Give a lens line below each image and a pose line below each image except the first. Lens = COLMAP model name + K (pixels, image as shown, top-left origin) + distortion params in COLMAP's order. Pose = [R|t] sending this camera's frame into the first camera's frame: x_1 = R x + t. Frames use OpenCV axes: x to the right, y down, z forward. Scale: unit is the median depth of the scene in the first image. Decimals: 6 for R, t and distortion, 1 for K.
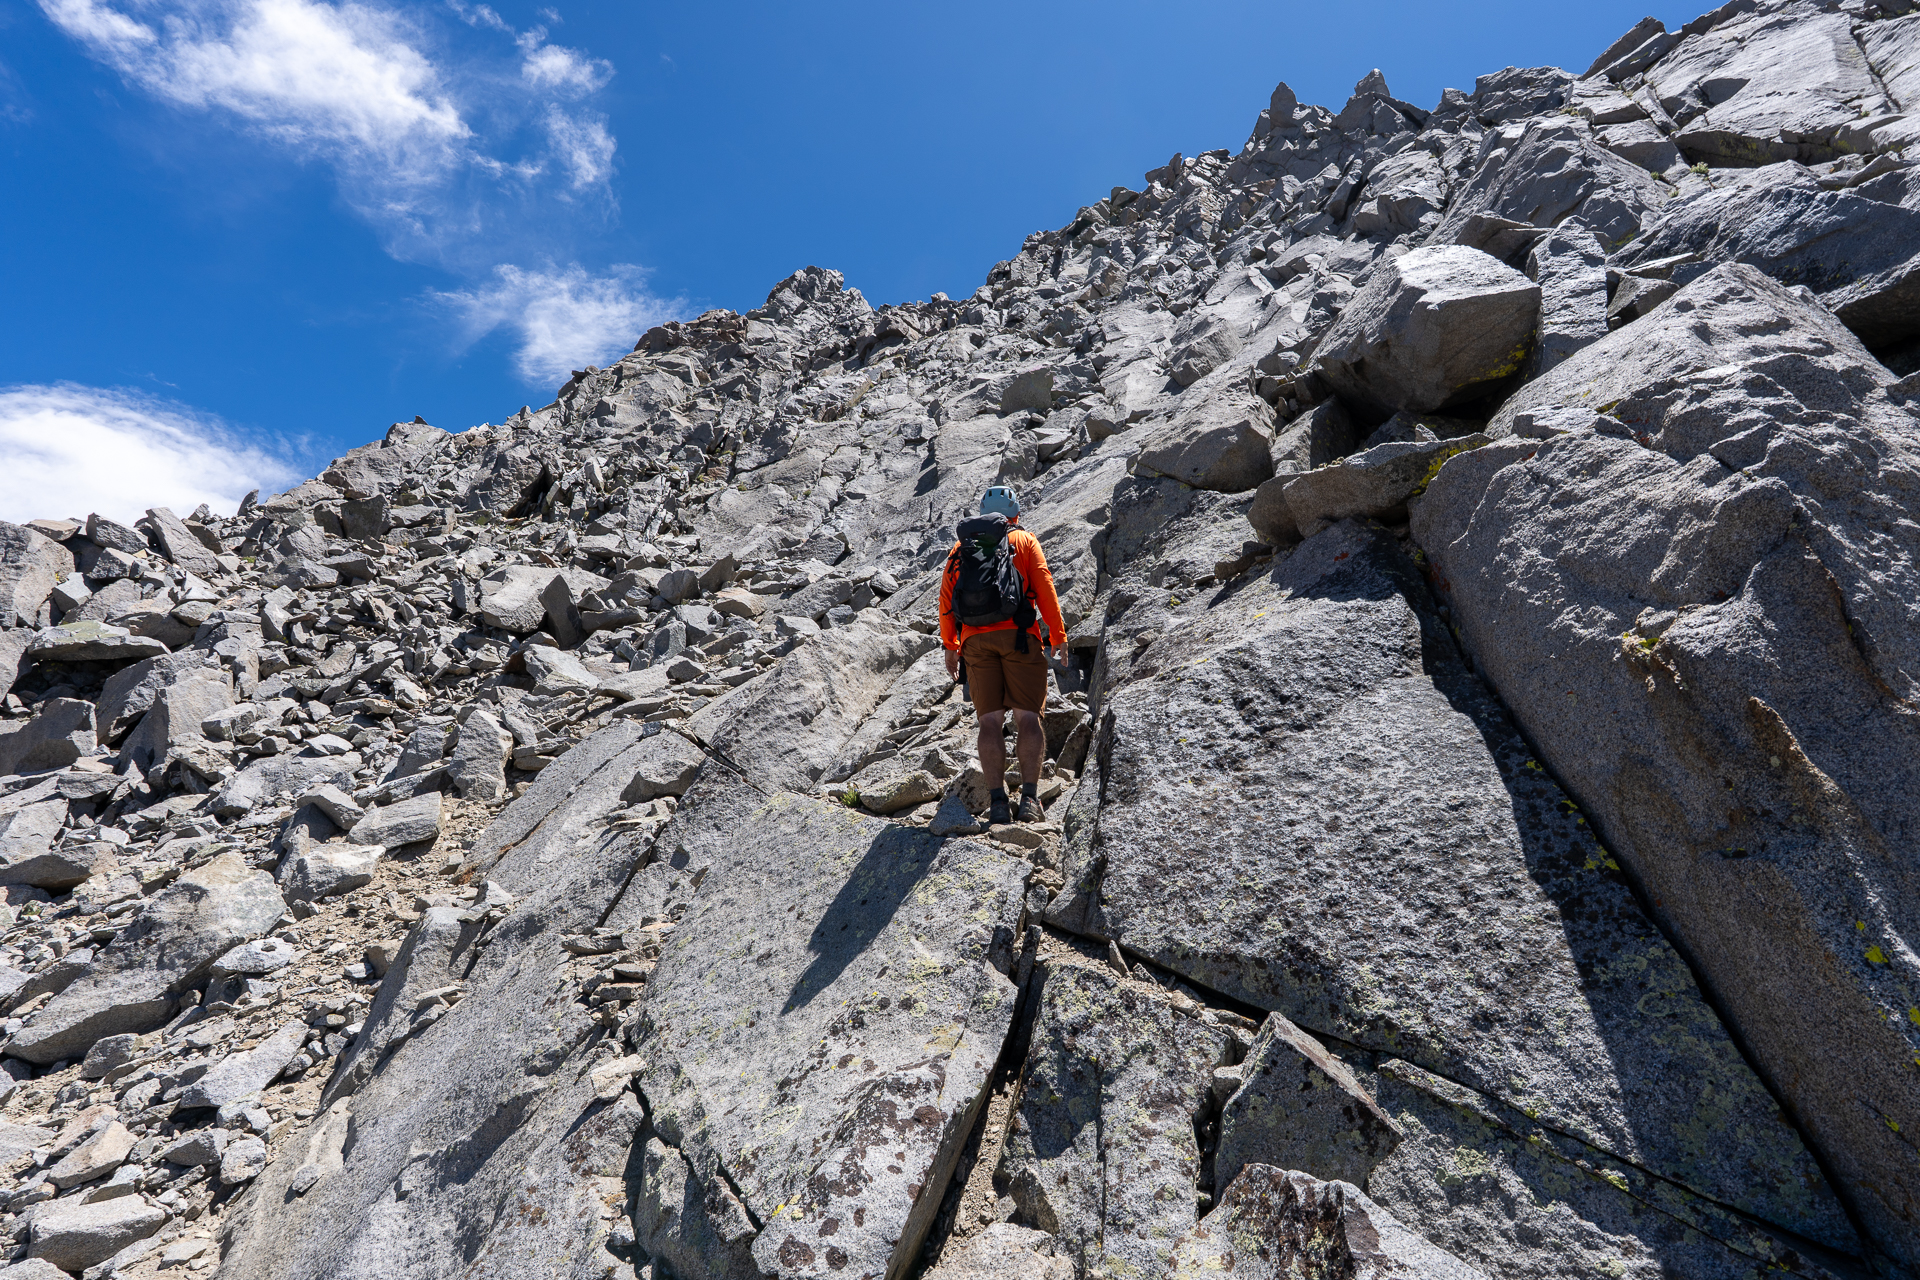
lens RADIAL K [[841.6, 0, 960.0], [0, 841.6, 640.0], [0, 0, 1]] dist [0.000949, 0.000037]
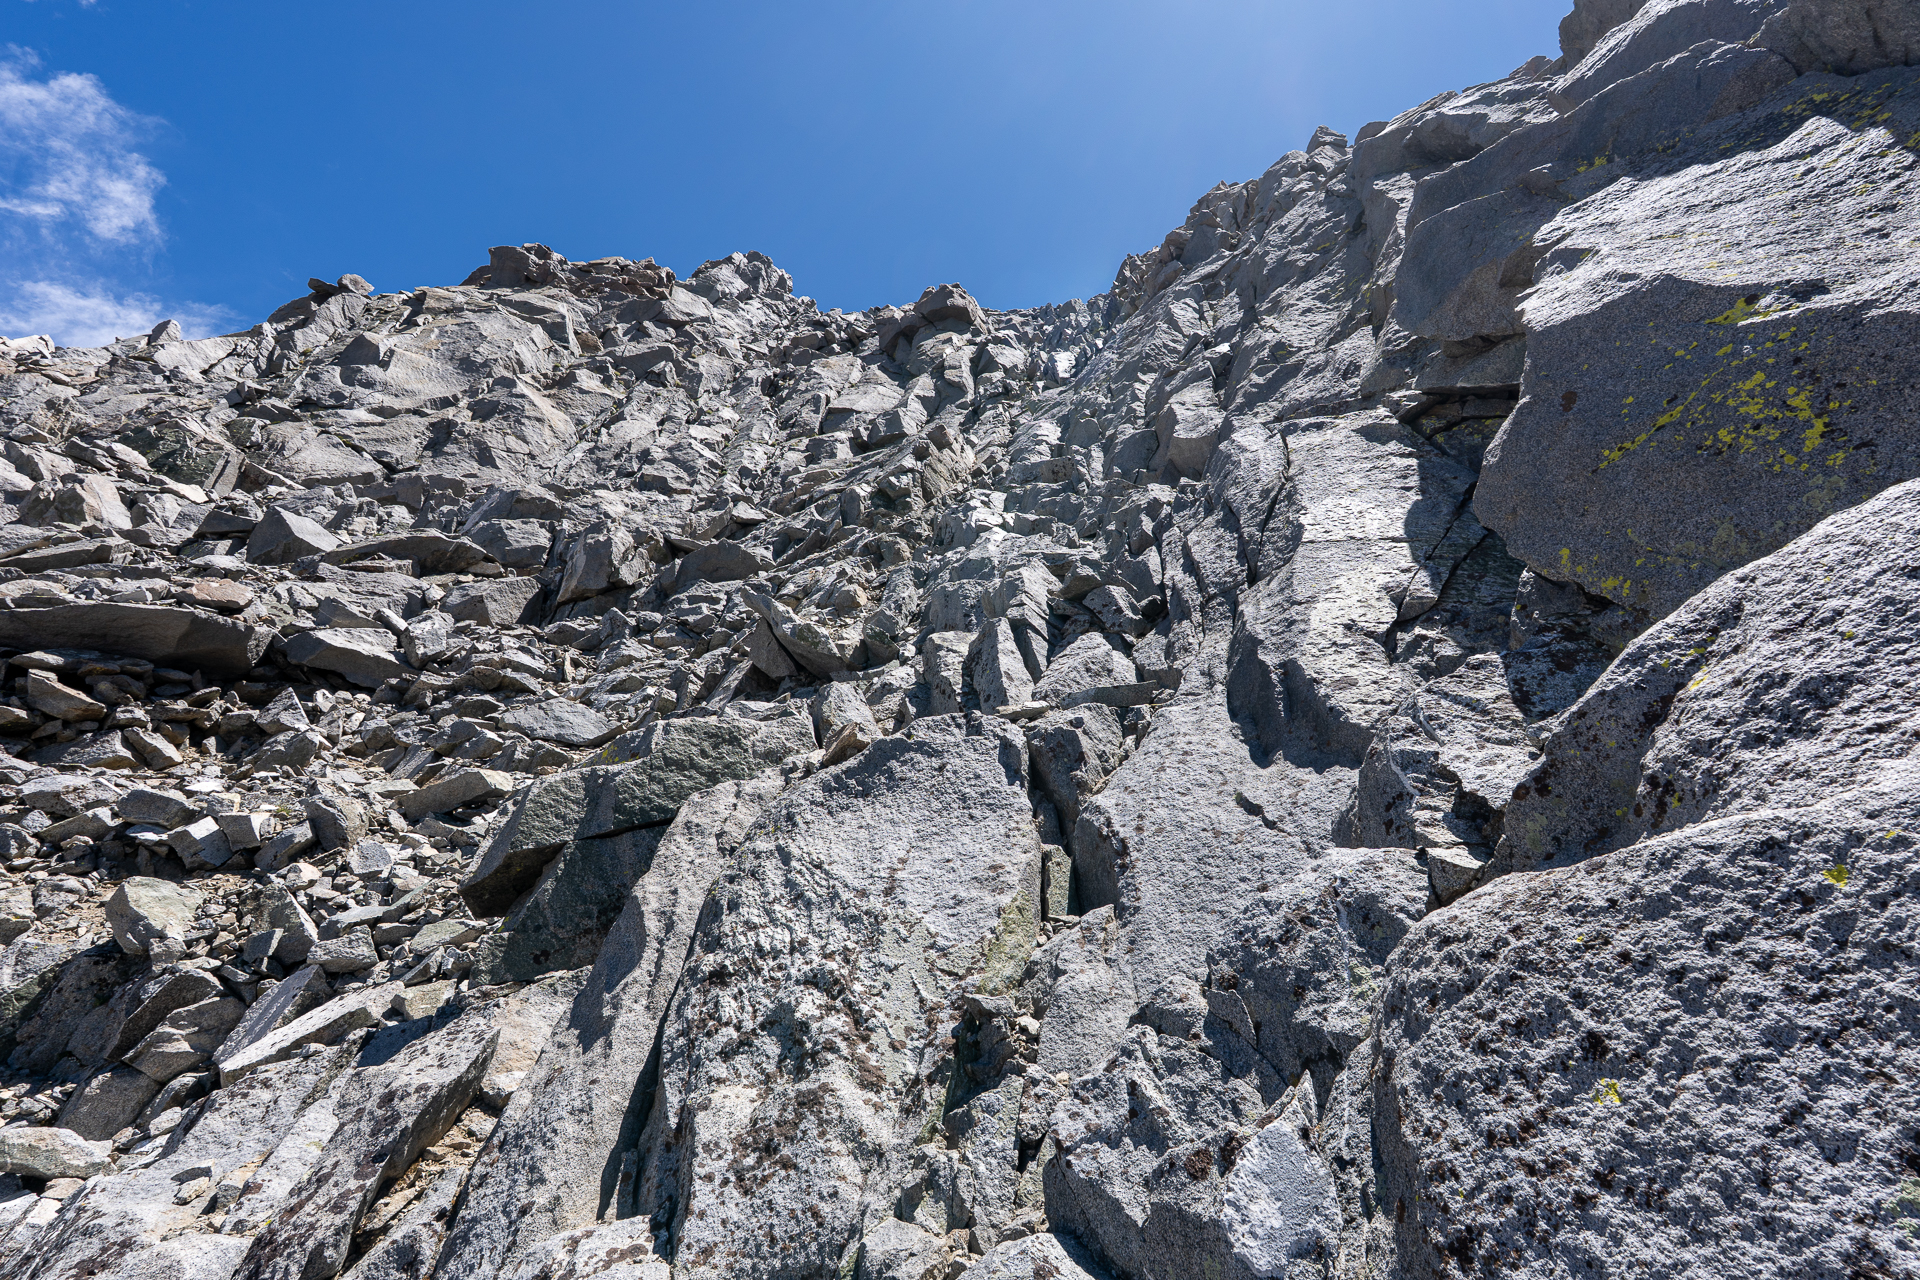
lens RADIAL K [[888.5, 0, 960.0], [0, 888.5, 640.0], [0, 0, 1]] dist [0.000603, 0.000181]
pose [[0.982814, 0.090586, 0.160846, -0.151777], [-0.071076, 0.989838, -0.123164, -0.075736], [-0.170368, 0.109615, 0.979265, 0.441526]]
